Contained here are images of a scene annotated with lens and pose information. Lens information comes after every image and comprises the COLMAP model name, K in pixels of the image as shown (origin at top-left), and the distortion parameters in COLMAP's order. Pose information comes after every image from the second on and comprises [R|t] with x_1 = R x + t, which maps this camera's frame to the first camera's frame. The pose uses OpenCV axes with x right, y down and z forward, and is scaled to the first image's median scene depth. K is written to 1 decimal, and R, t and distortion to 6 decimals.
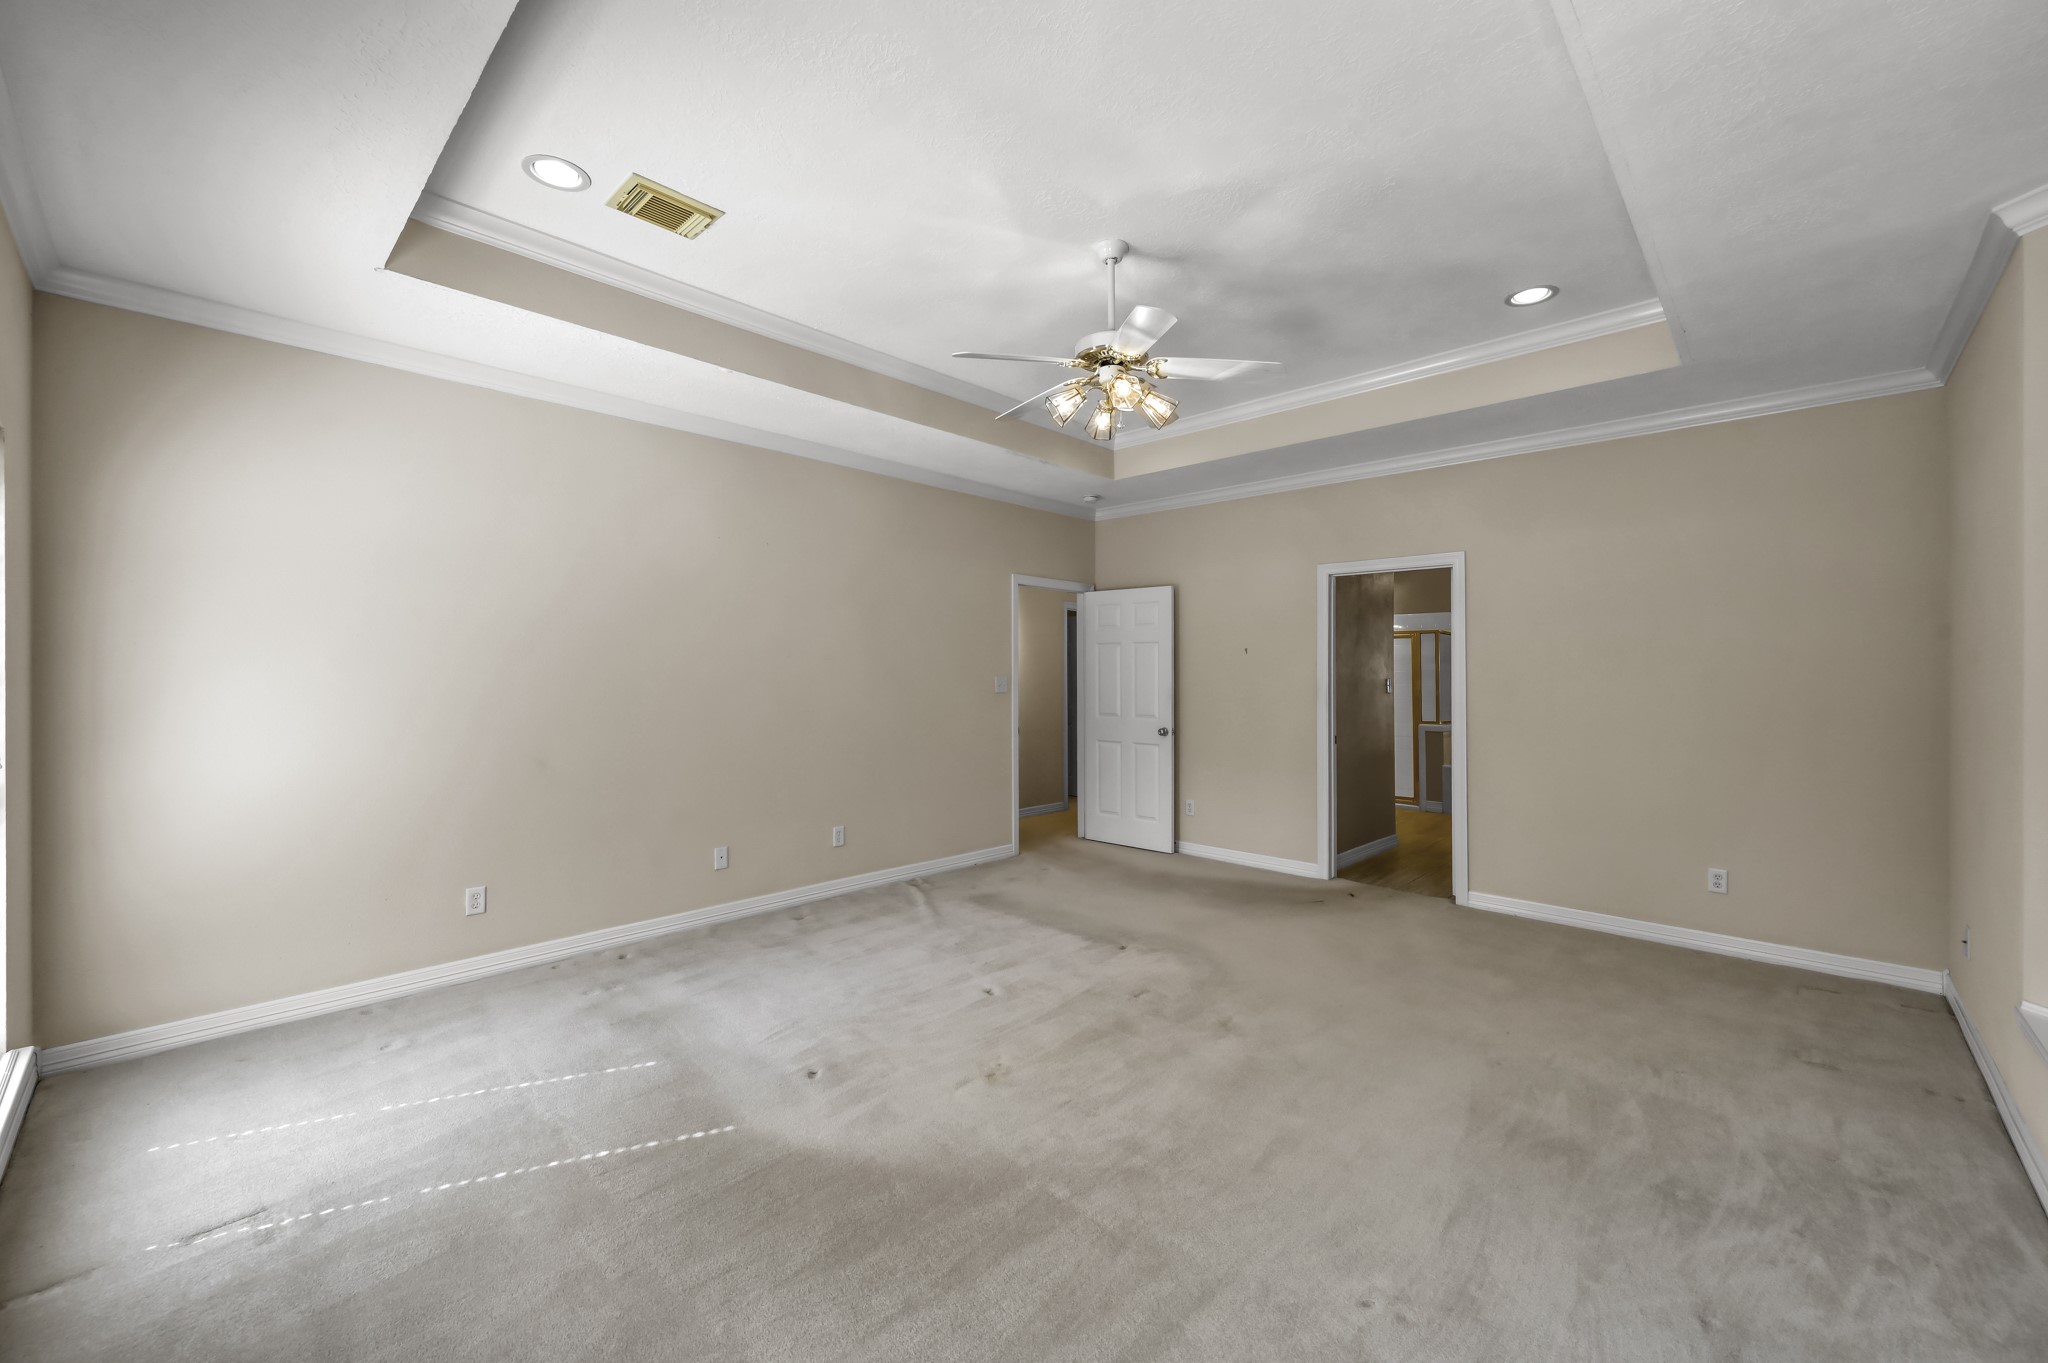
lens RADIAL K [[811.6, 0, 1026.2], [0, 811.6, 678.9], [0, 0, 1]] dist [-0.002740, 0.000078]
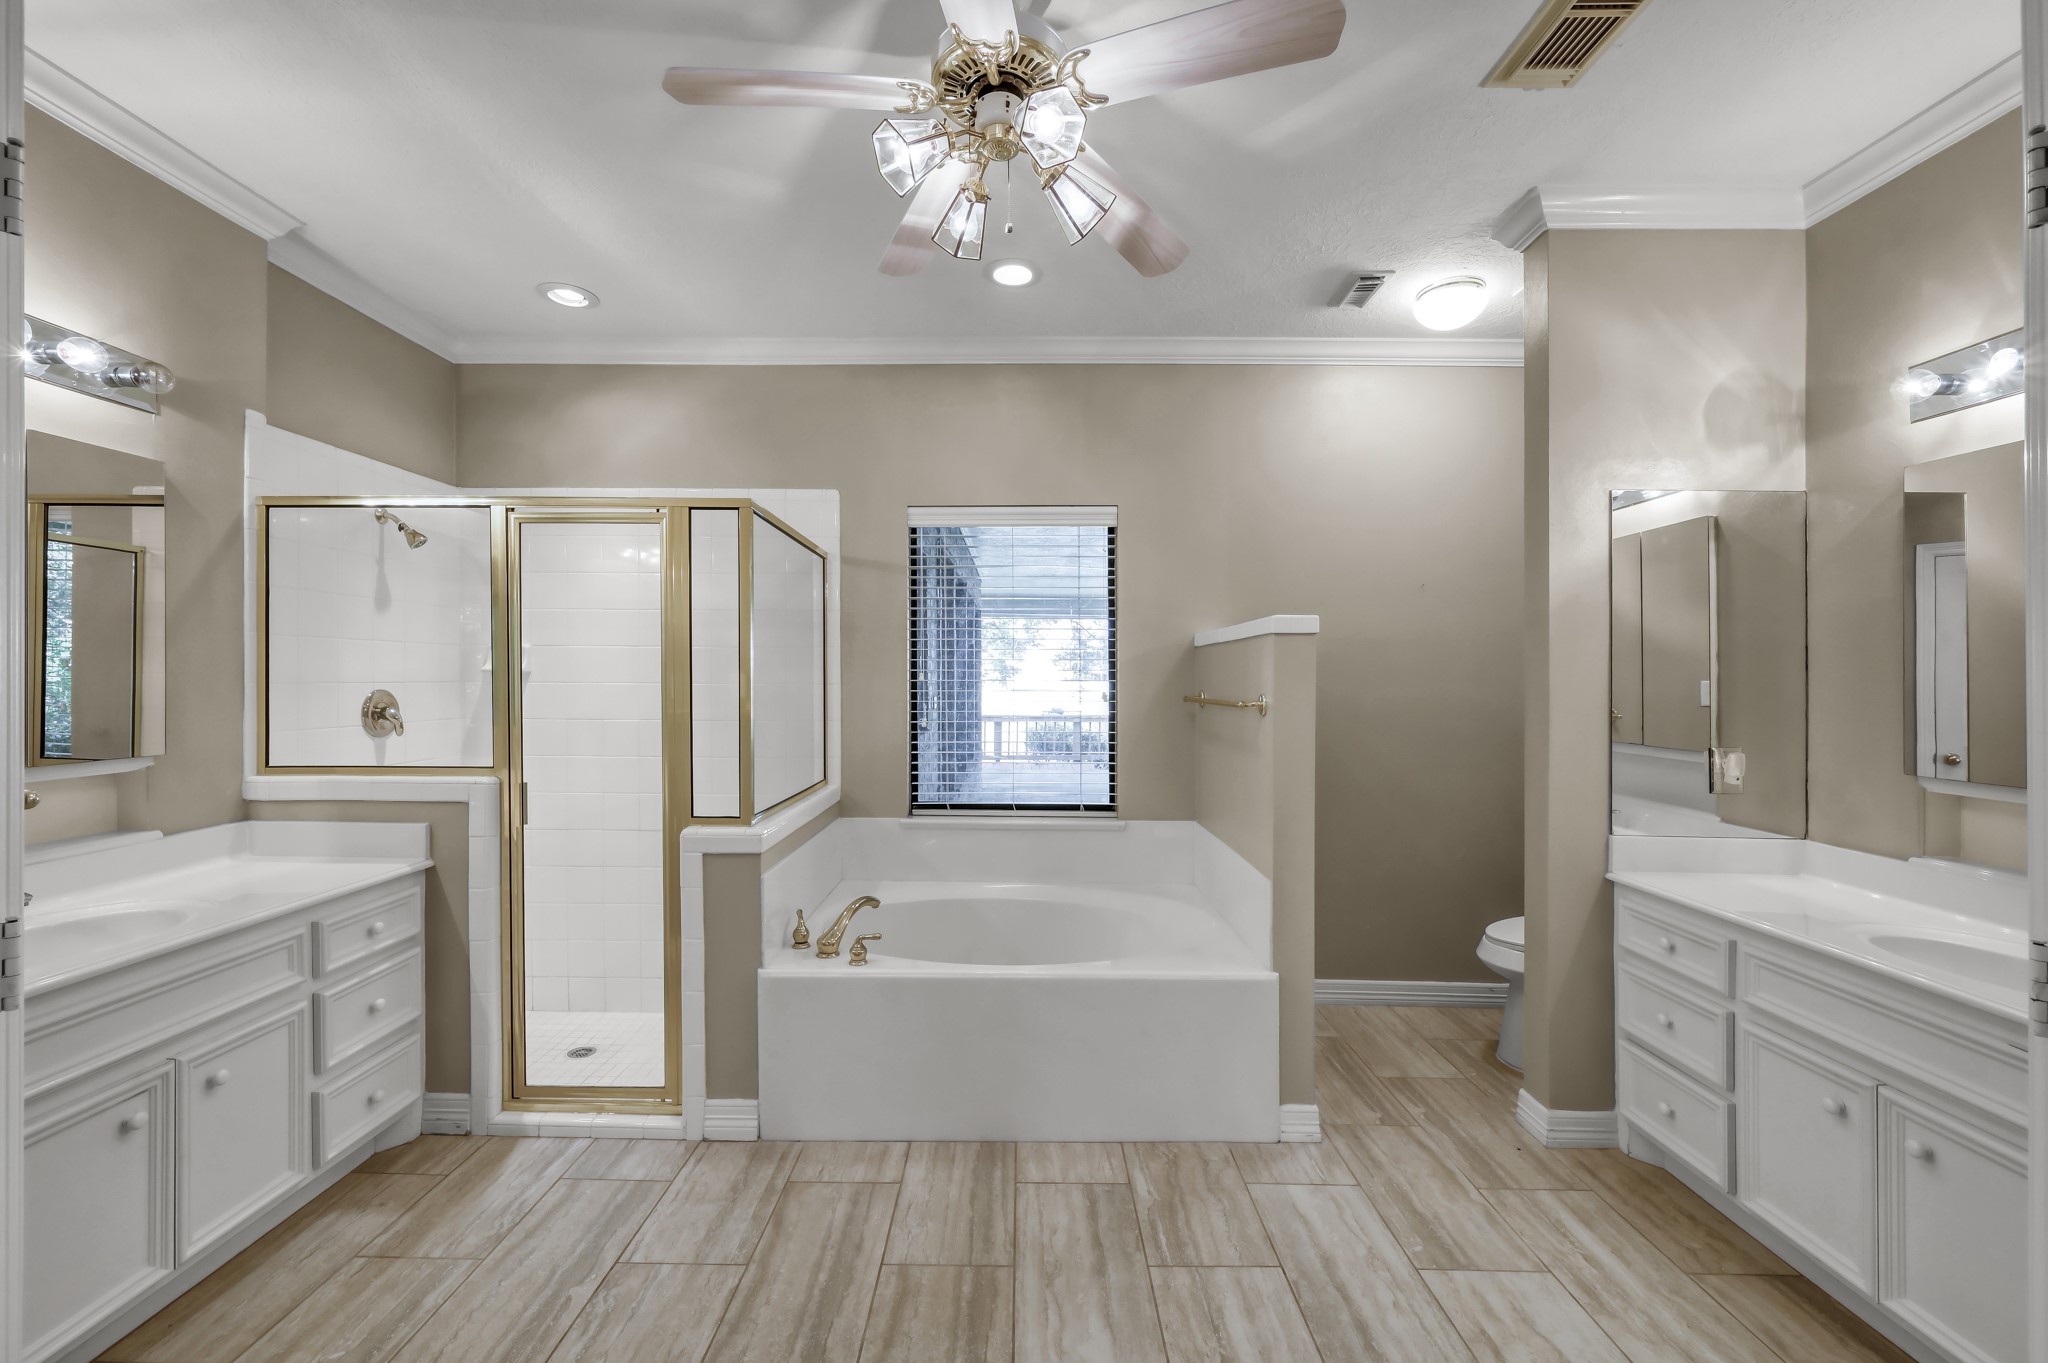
lens RADIAL K [[811.6, 0, 1021.5], [0, 811.6, 681.1], [0, 0, 1]] dist [-0.002740, 0.000078]
pose [[0.725125, 0.003442, 0.688609, 0.375365], [-0.003104, 0.999994, -0.001730, 0.004215], [-0.688611, -0.000883, 0.725131, 0.713905]]
